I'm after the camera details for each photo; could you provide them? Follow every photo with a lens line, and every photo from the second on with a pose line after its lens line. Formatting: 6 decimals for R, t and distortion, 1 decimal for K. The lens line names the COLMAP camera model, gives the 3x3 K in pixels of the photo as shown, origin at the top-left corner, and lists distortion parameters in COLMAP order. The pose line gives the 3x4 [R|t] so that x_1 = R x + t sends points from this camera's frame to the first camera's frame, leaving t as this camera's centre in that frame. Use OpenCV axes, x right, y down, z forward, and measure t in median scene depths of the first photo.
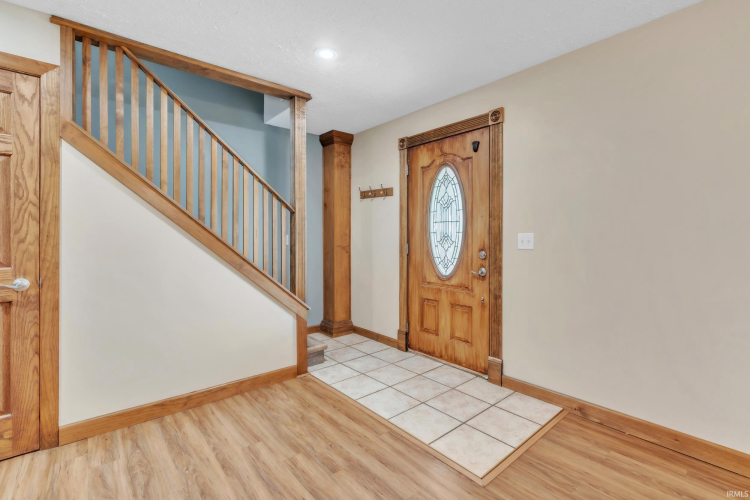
lens RADIAL K [[339.2, 0, 384.0], [0, 339.2, 240.0], [0, 0, 1]] dist [-0.004166, 0.000777]
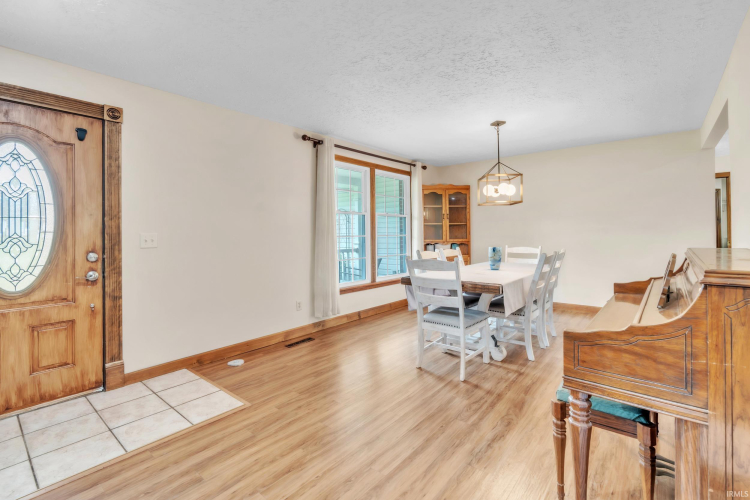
lens RADIAL K [[339.2, 0, 376.2], [0, 339.2, 232.0], [0, 0, 1]] dist [-0.004166, 0.000777]
pose [[-0.150523, 0.002830, 0.988602, -0.717858], [0.016943, 0.999856, -0.000282, -0.010475], [-0.988461, 0.016707, -0.150549, 0.386030]]
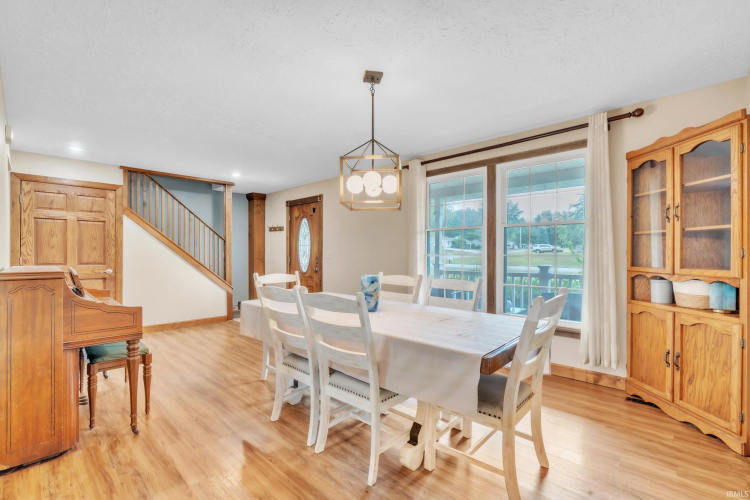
lens RADIAL K [[339.2, 0, 380.1], [0, 339.2, 253.3], [0, 0, 1]] dist [-0.004166, 0.000777]
pose [[0.996269, -0.000847, 0.086299, 0.504932], [0.001393, 0.999979, -0.006266, 0.006844], [-0.086292, 0.006362, 0.996250, -1.159240]]
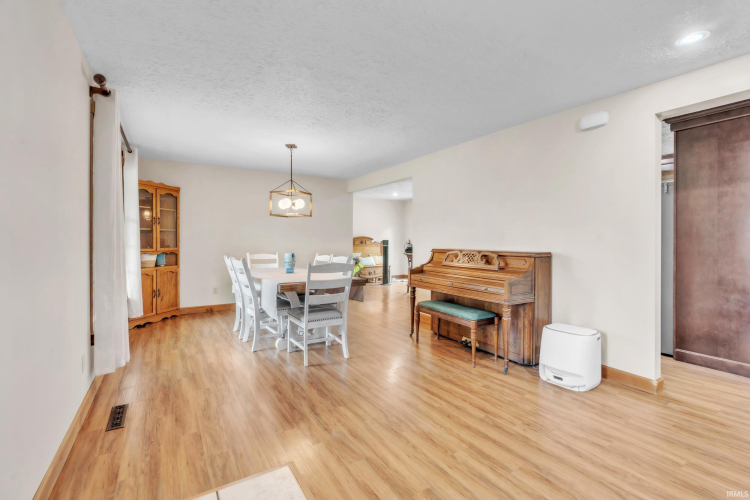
lens RADIAL K [[339.2, 0, 371.5], [0, 339.2, 244.0], [0, 0, 1]] dist [-0.004166, 0.000777]
pose [[-0.984455, -0.002708, 0.175616, -0.094013], [0.000389, 0.999845, 0.017595, -0.011507], [-0.175637, 0.017390, -0.984301, 1.179311]]
